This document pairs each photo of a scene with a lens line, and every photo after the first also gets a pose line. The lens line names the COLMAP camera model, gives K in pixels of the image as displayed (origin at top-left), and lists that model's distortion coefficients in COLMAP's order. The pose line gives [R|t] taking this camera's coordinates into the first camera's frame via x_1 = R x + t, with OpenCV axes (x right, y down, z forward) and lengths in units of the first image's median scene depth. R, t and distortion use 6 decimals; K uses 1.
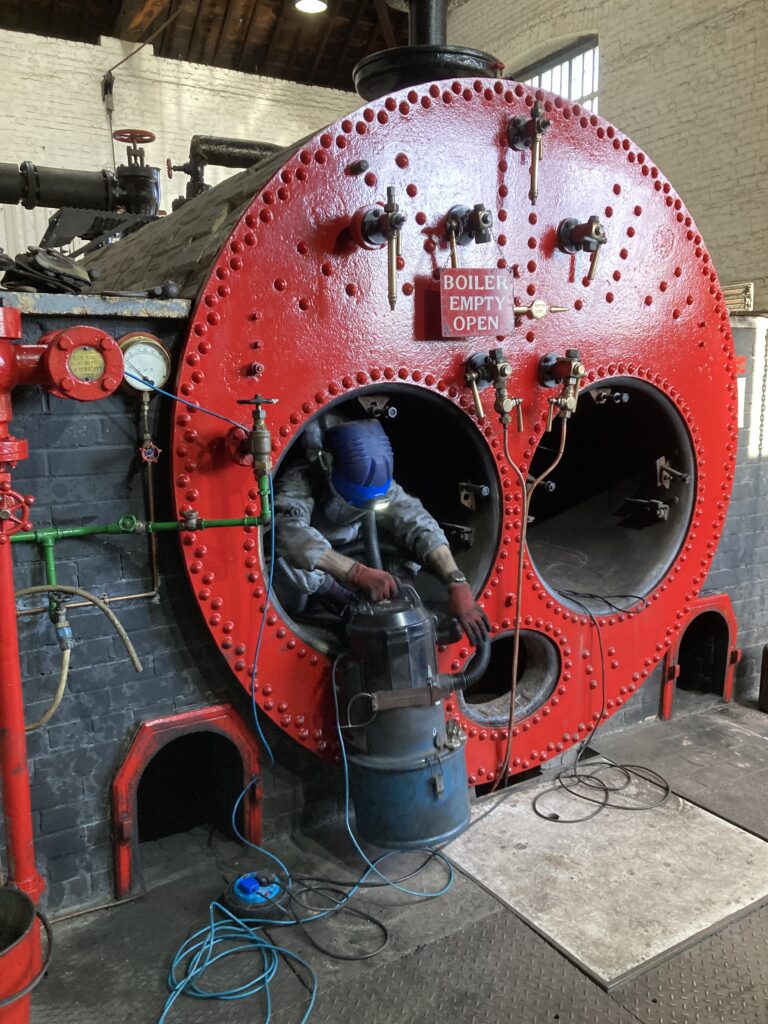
lens RADIAL K [[827.3, 0, 377.6], [0, 827.3, 517.2], [0, 0, 1]] dist [0.027292, -0.031418]
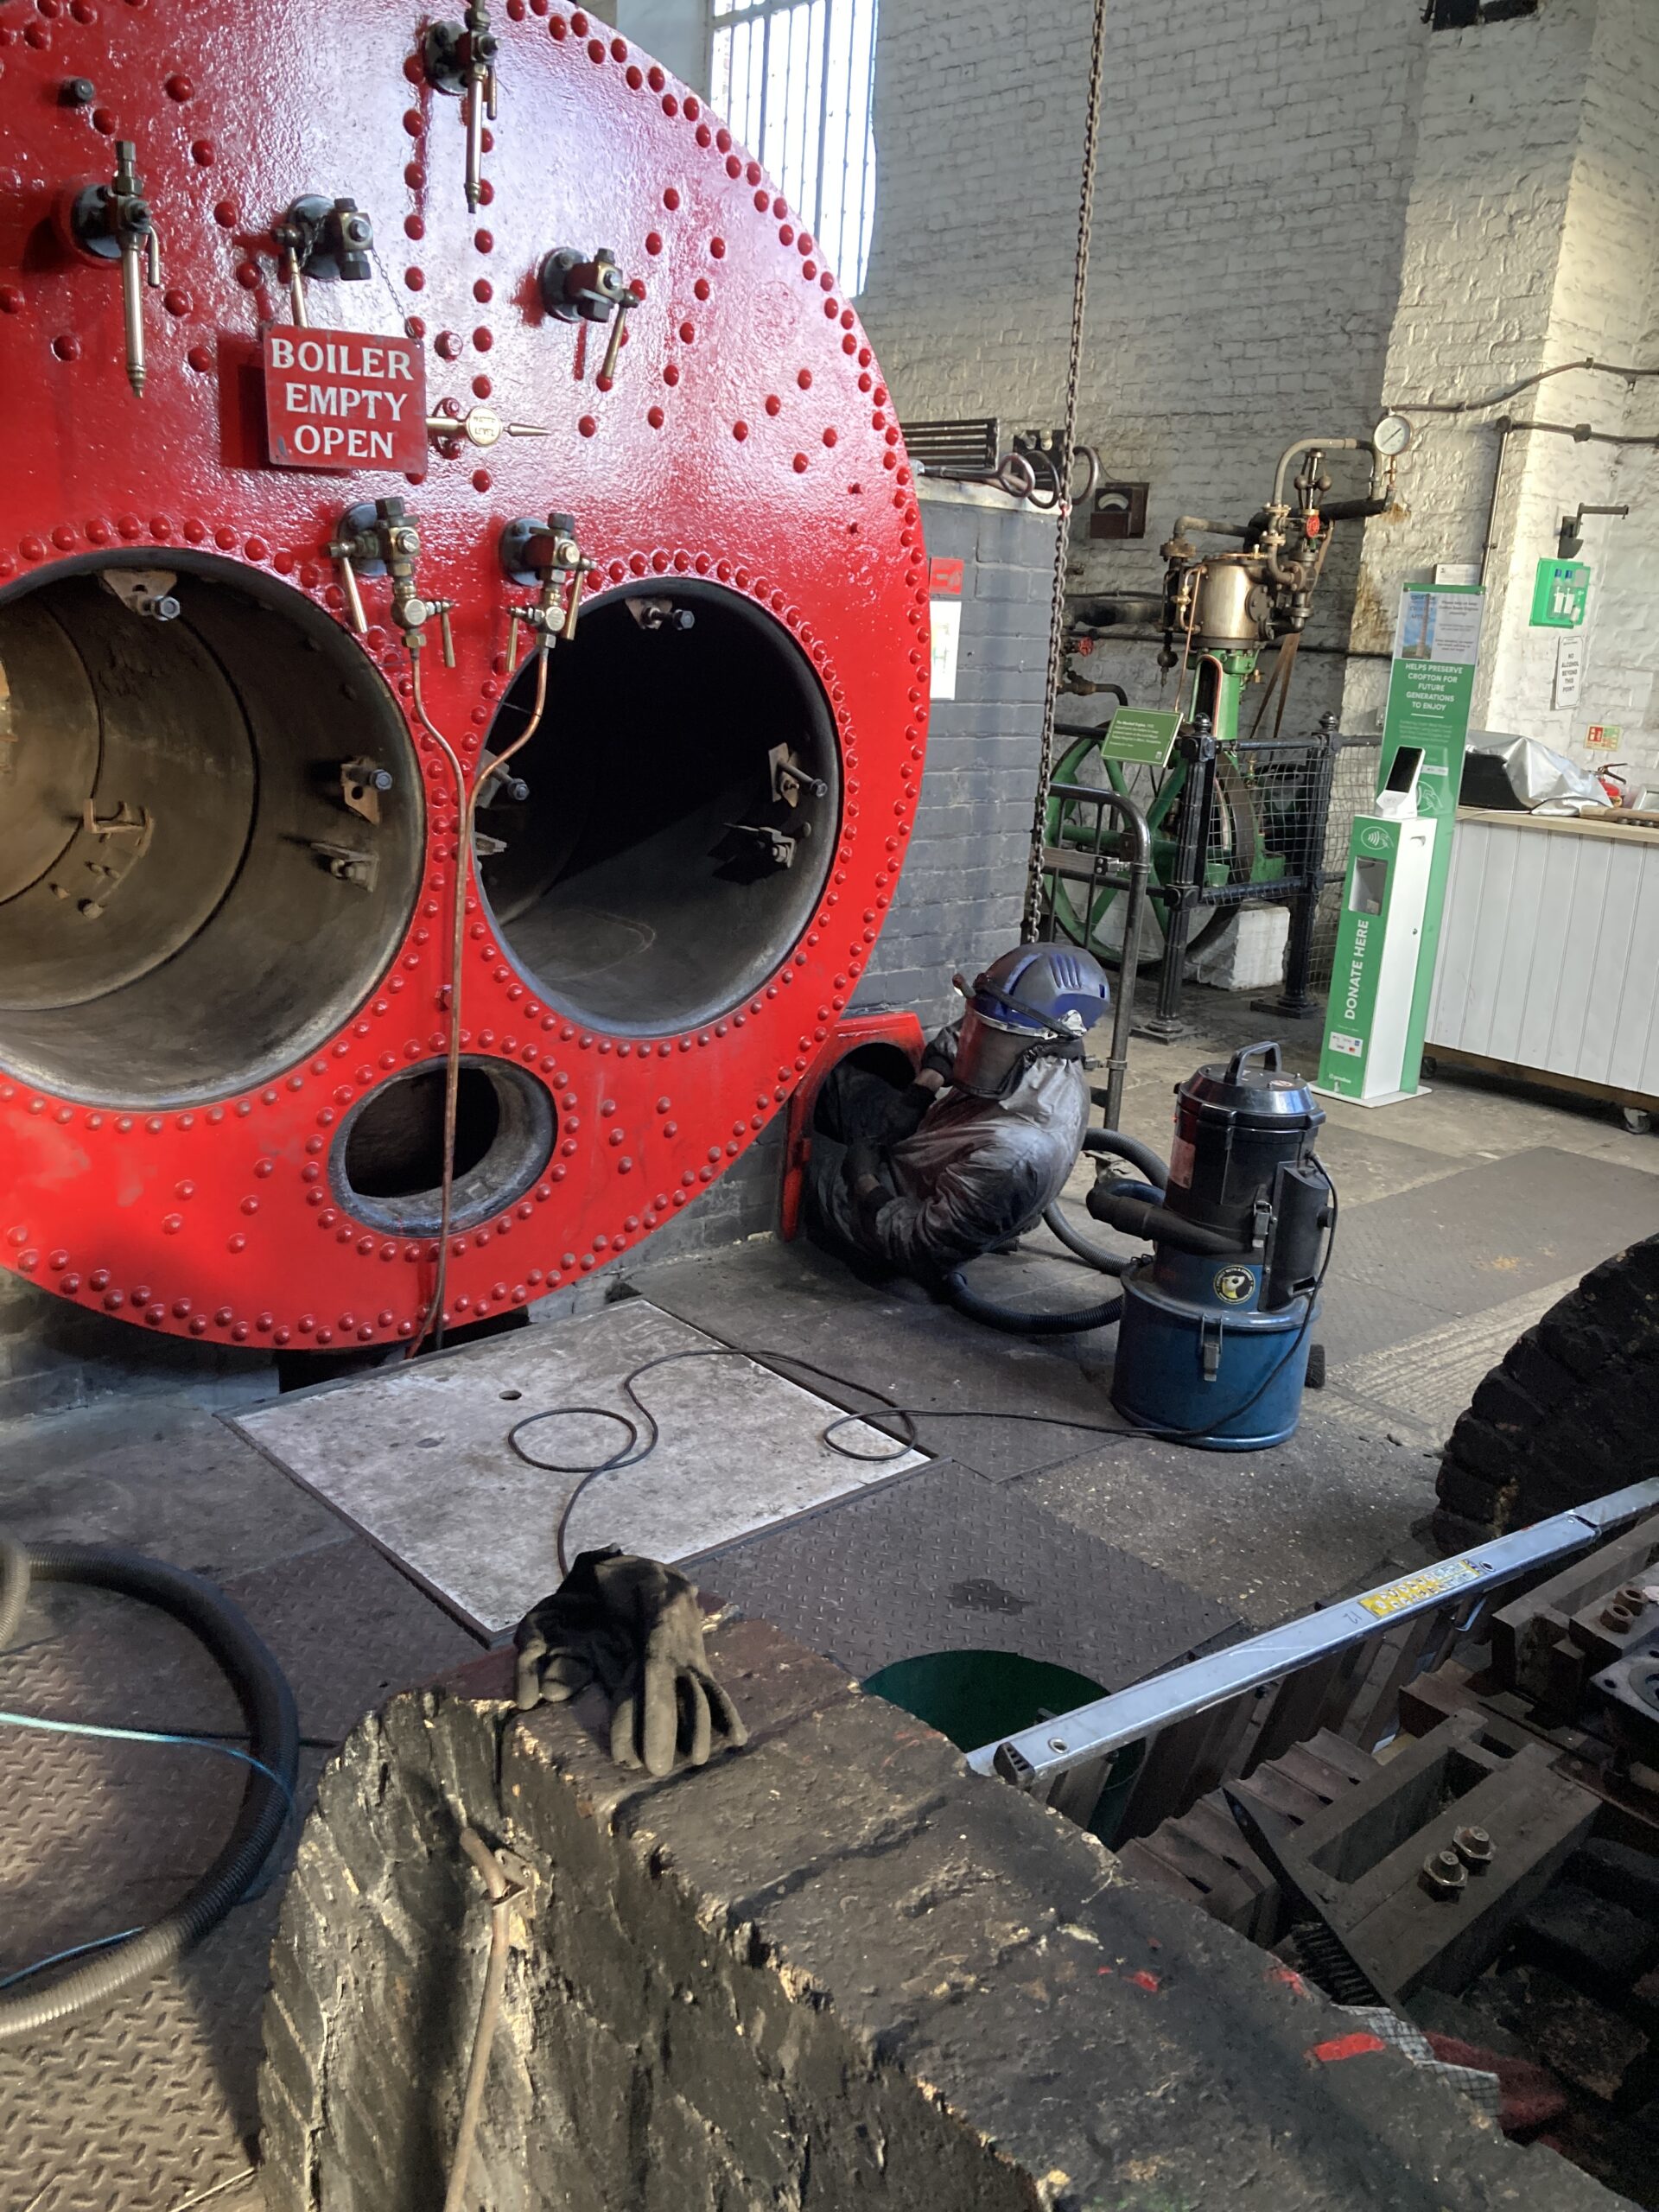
lens RADIAL K [[1787.2, 0, 843.8], [0, 1787.2, 1100.4], [0, 0, 1]] dist [0.027292, -0.031418]
pose [[0.980550, 0.019216, 0.195325, 0.187399], [-0.041157, 0.993200, 0.108901, 0.030627], [-0.191904, -0.114821, 0.974674, -0.158816]]
